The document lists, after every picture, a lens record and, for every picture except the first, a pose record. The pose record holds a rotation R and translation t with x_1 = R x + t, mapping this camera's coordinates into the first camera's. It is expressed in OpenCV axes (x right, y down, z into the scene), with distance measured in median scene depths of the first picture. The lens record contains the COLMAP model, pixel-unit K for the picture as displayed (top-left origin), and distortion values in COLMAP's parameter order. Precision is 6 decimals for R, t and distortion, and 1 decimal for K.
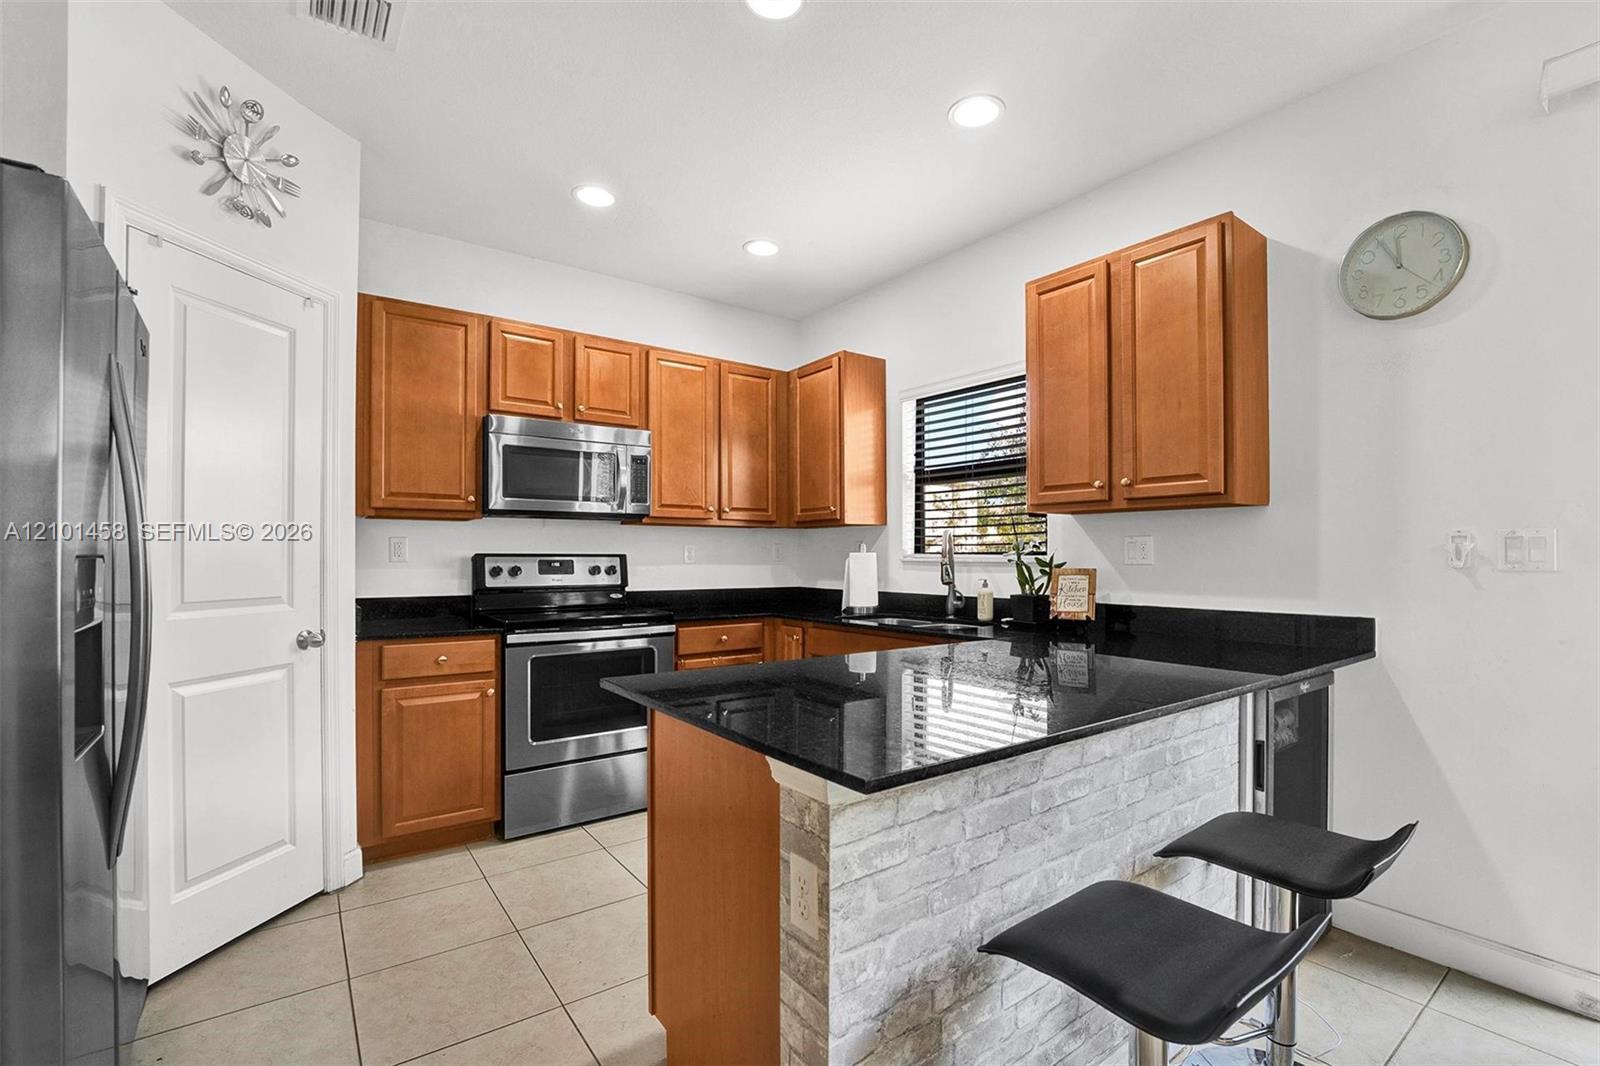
lens RADIAL K [[711.4, 0, 816.8], [0, 711.4, 553.9], [0, 0, 1]] dist [-0.024789, 0.000155]
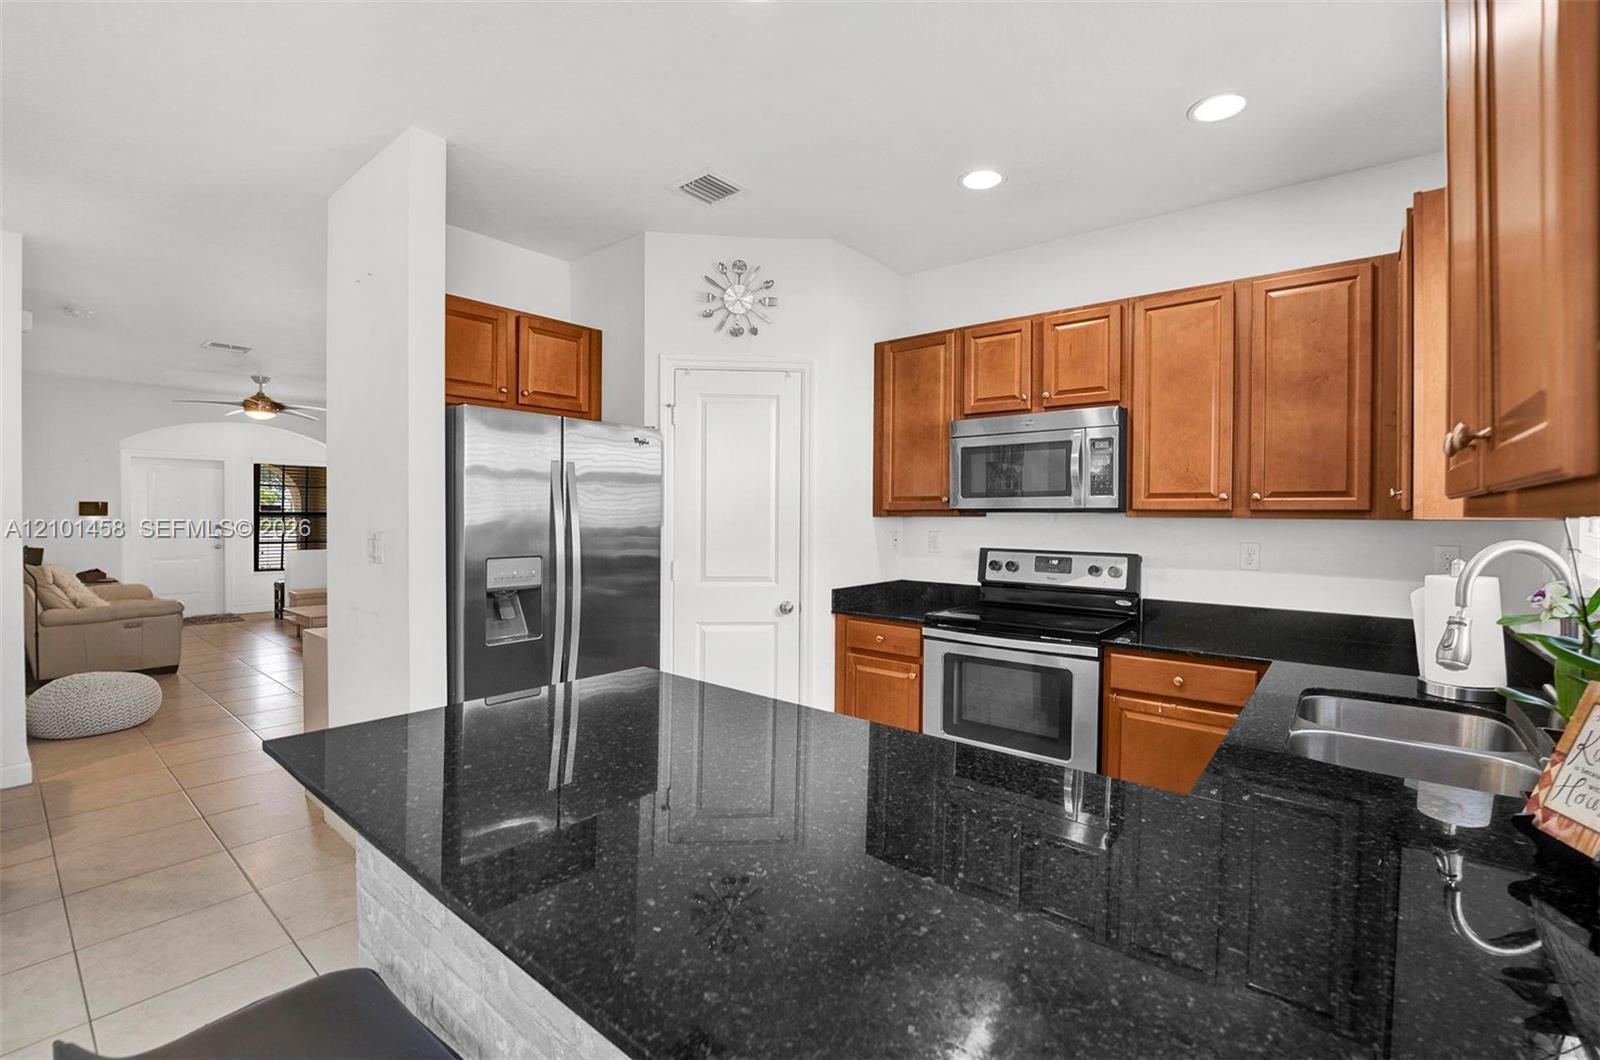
lens RADIAL K [[696.9, 0, 800.0], [0, 696.9, 530.0], [0, 0, 1]] dist [-0.034905, 0.000225]
pose [[0.224584, 0.023175, -0.974179, 0.484217], [-0.004327, 0.999731, 0.022786, -0.050193], [0.974445, -0.000902, 0.224624, 0.495811]]
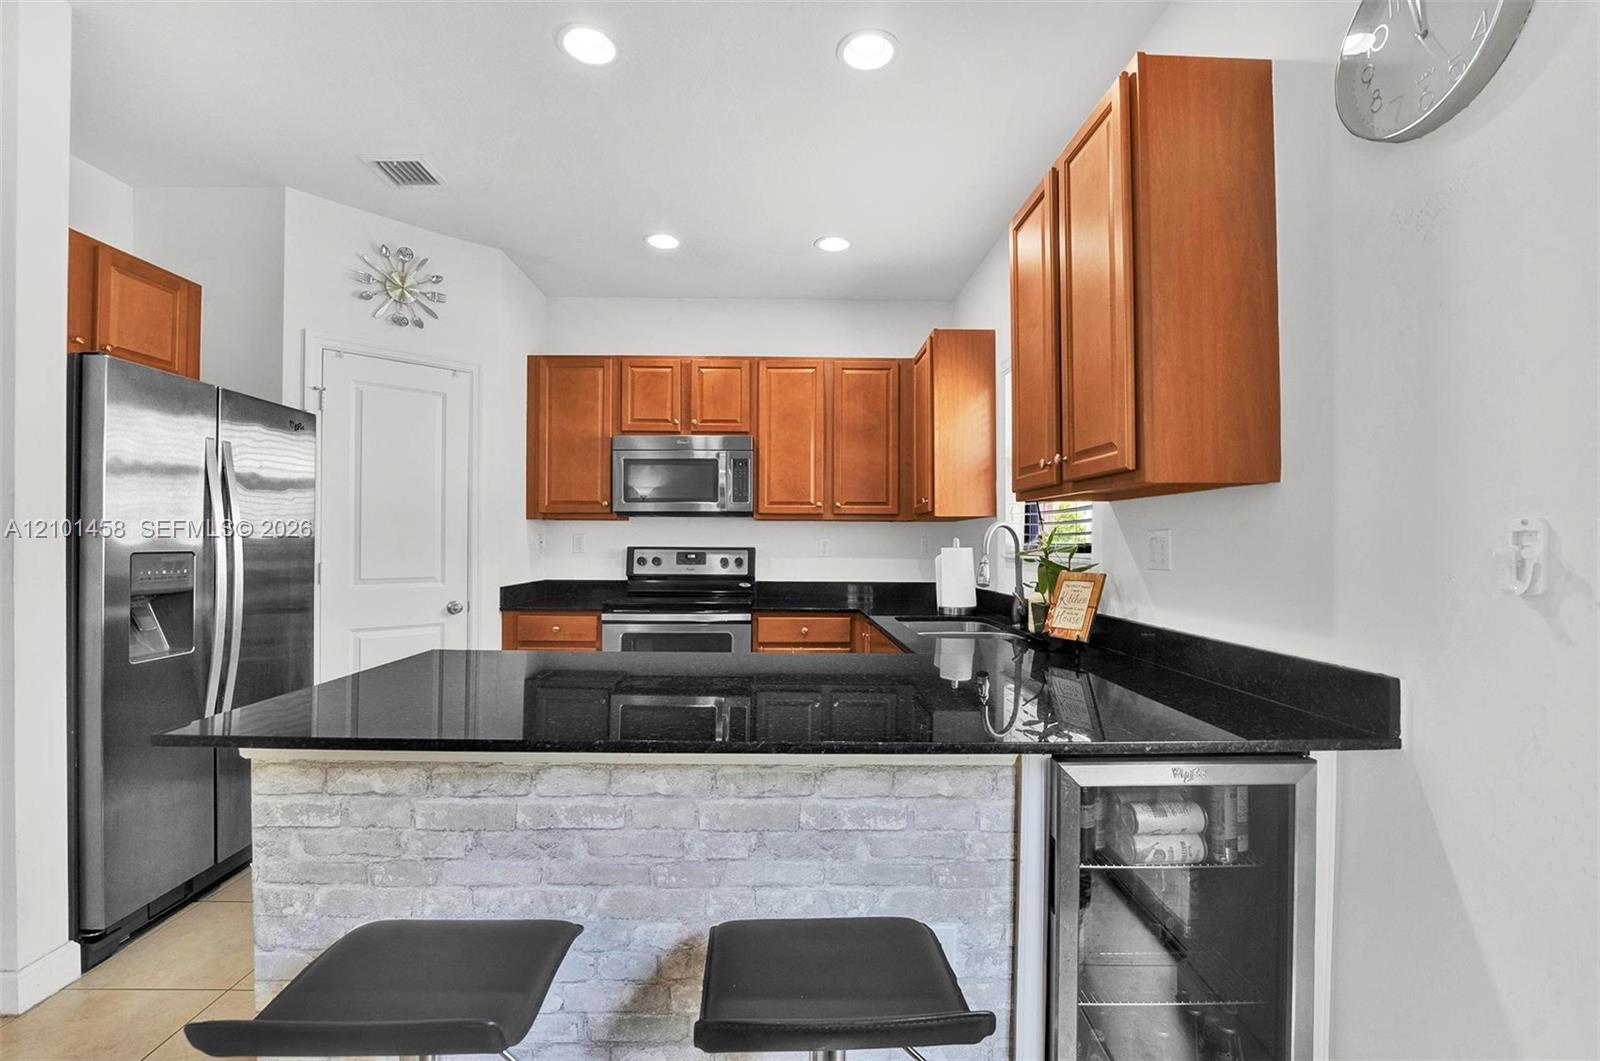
lens RADIAL K [[694.8, 0, 803.5], [0, 694.8, 539.2], [0, 0, 1]] dist [-0.025668, -0.000067]
pose [[0.811155, 0.000006, -0.584831, 0.483860], [-0.002452, 0.999991, -0.003390, -0.010421], [0.584825, 0.004184, 0.811148, 0.189617]]
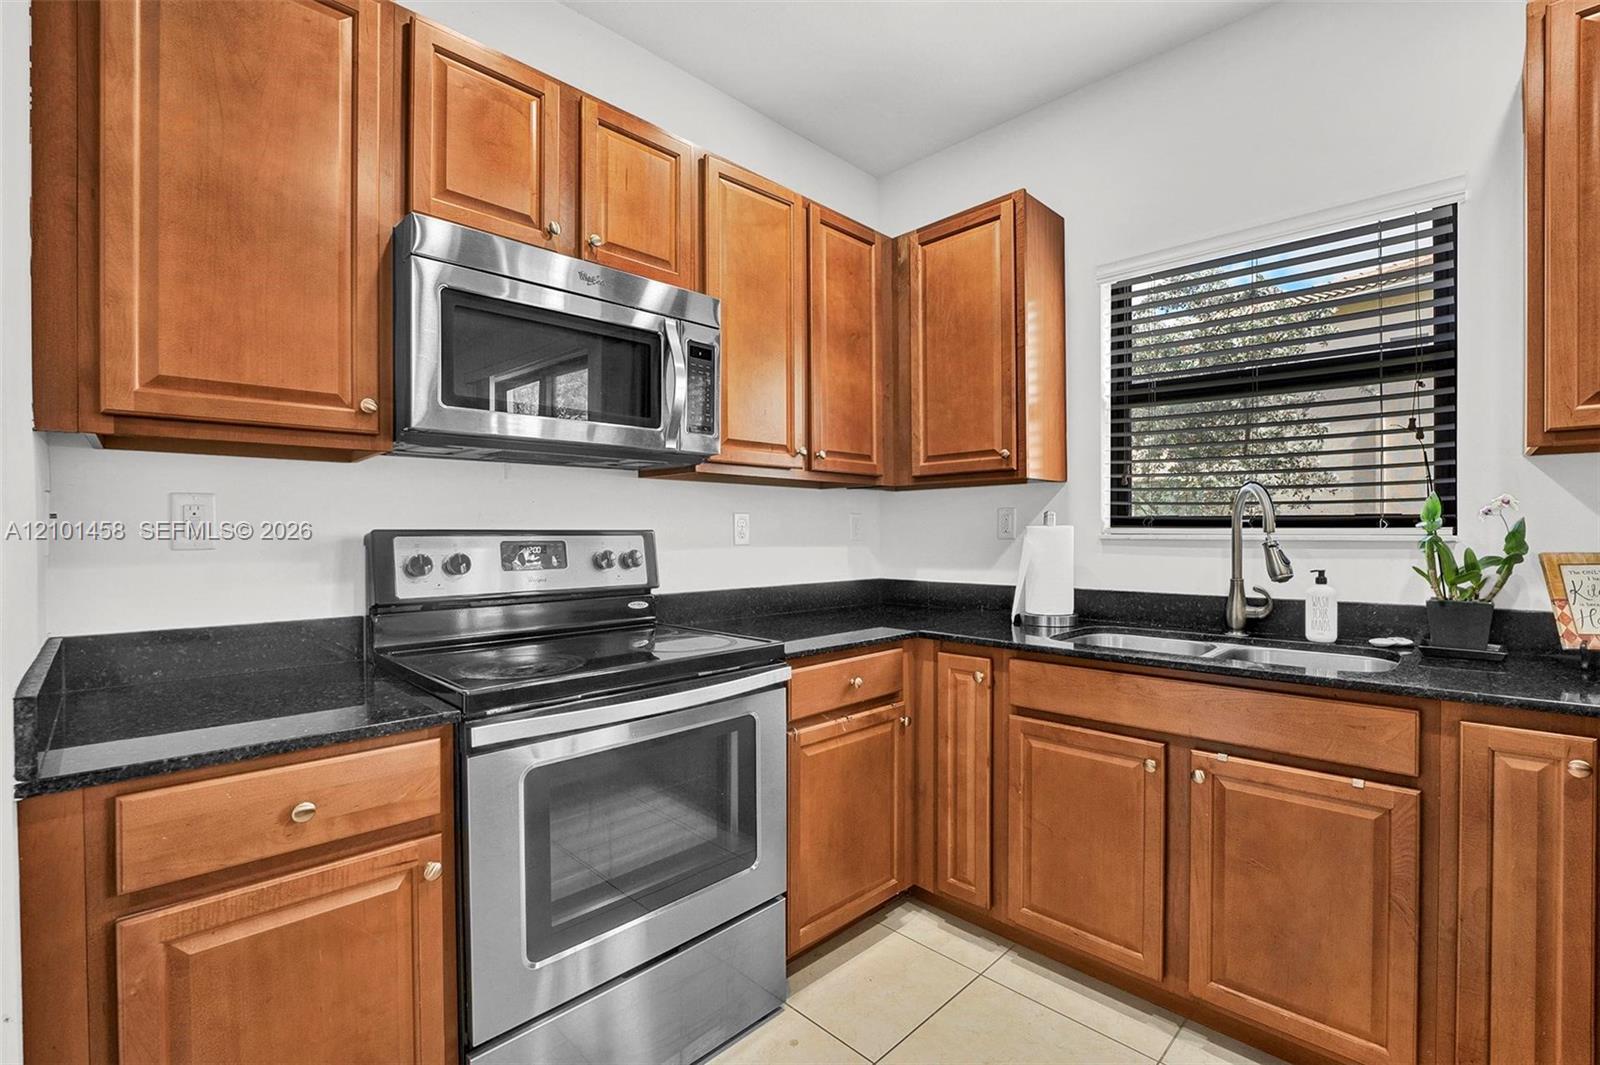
lens RADIAL K [[706.3, 0, 798.7], [0, 706.3, 536.8], [0, 0, 1]] dist [-0.020503, 0.000526]
pose [[0.990926, -0.005081, 0.134309, -0.261396], [0.003788, 0.999944, 0.009880, 0.000991], [-0.134352, -0.009282, 0.990890, 0.491968]]
